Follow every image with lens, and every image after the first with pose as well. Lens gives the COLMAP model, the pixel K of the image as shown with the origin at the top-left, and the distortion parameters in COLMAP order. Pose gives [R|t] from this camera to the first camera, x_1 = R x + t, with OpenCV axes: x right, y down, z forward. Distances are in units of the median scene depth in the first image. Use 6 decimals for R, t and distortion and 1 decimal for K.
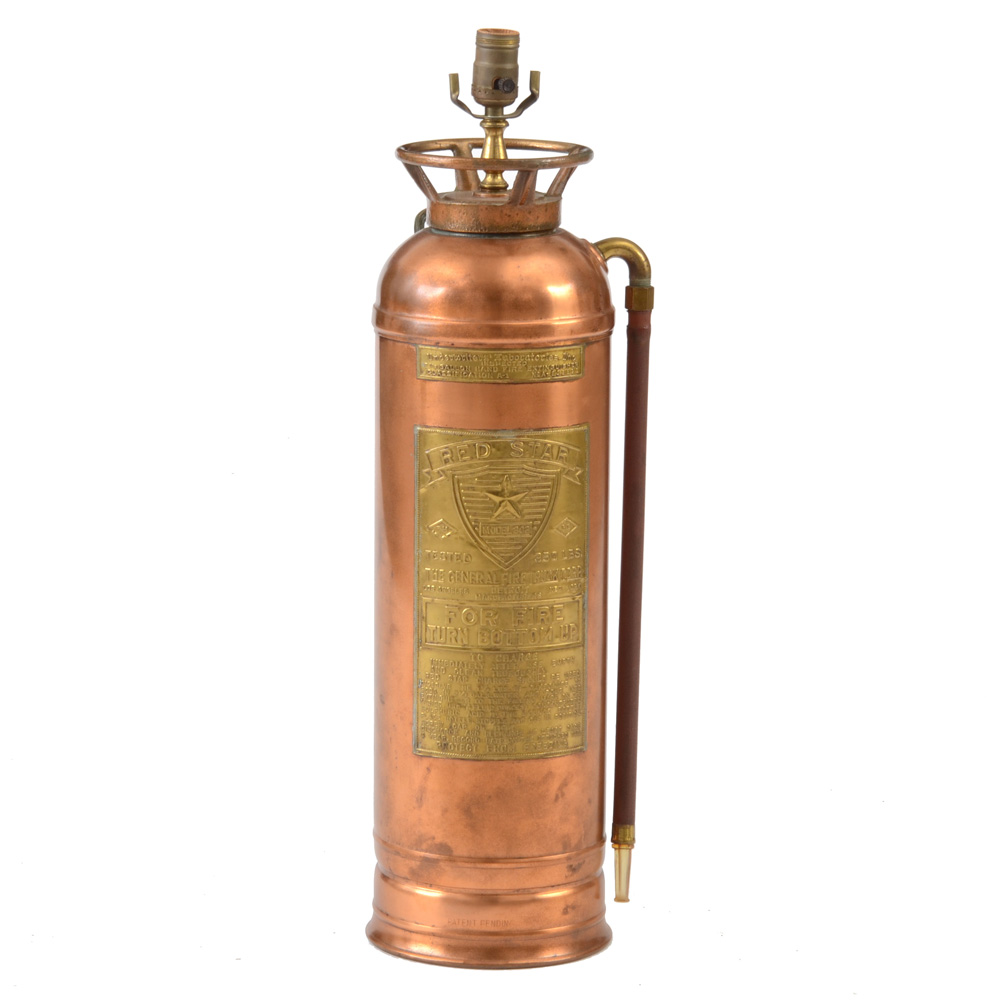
lens RADIAL K [[3025.2, 0, 500.0], [0, 3025.2, 500.0], [0, 0, 1]] dist [-0.008251, -0.991579]
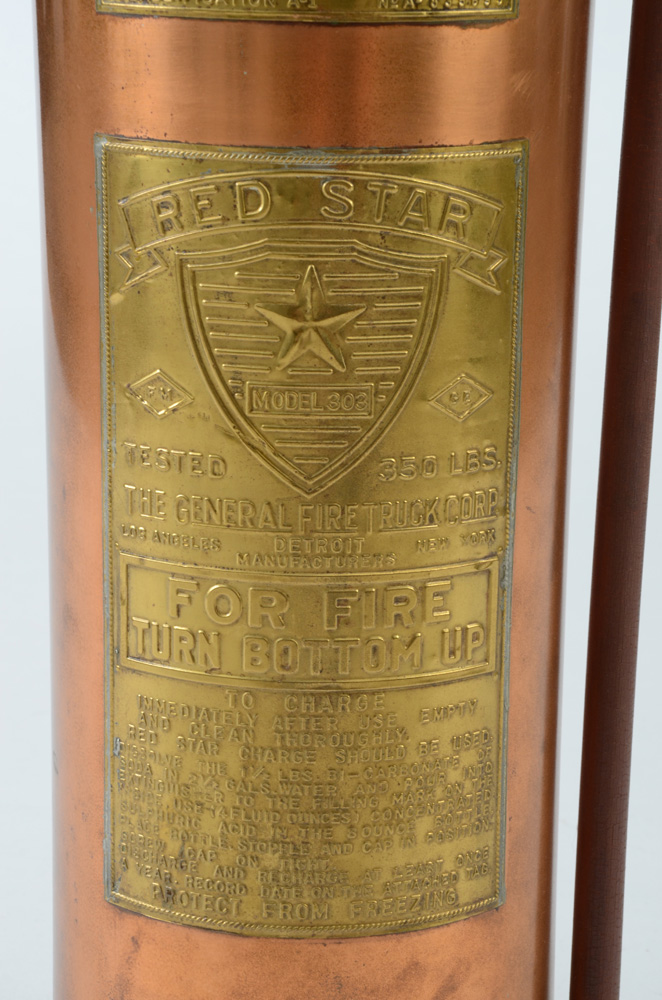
lens RADIAL K [[2135.1, 0, 331.0], [0, 2135.1, 500.0], [0, 0, 1]] dist [0.329891, 0.091857]
pose [[0.994082, 0.033736, -0.103256, 0.034904], [-0.025692, 0.996602, 0.078264, 0.000561], [0.105546, -0.075148, 0.991571, 0.708125]]
